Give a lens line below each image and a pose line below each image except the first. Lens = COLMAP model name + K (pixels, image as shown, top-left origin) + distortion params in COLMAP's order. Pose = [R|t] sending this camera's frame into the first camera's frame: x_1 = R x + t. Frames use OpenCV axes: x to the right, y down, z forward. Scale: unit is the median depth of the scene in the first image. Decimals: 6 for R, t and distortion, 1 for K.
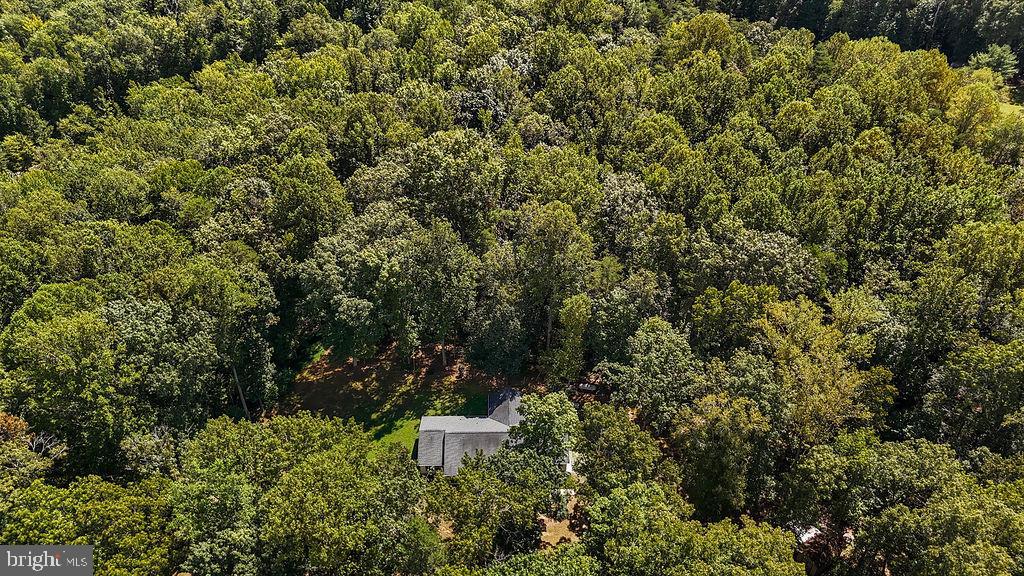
lens RADIAL K [[744.1, 0, 512.0], [0, 744.1, 288.0], [0, 0, 1]] dist [0.053198, -0.059462]
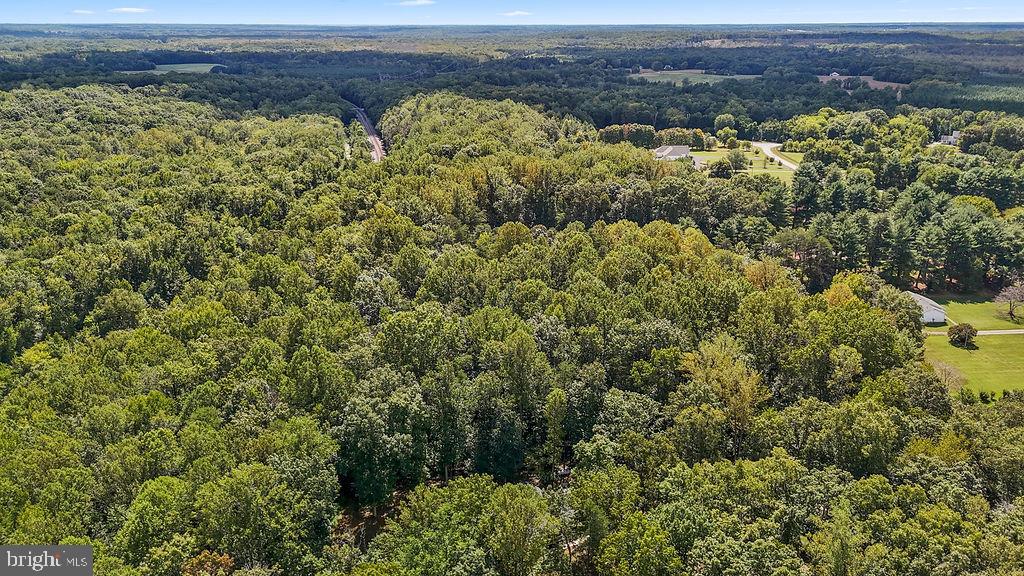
lens RADIAL K [[744.1, 0, 512.0], [0, 744.1, 288.0], [0, 0, 1]] dist [0.053198, -0.059462]
pose [[0.890578, -0.165963, 0.423471, -0.493228], [0.296847, 0.917505, -0.264701, 0.164212], [-0.344606, 0.361443, 0.866375, -0.214027]]
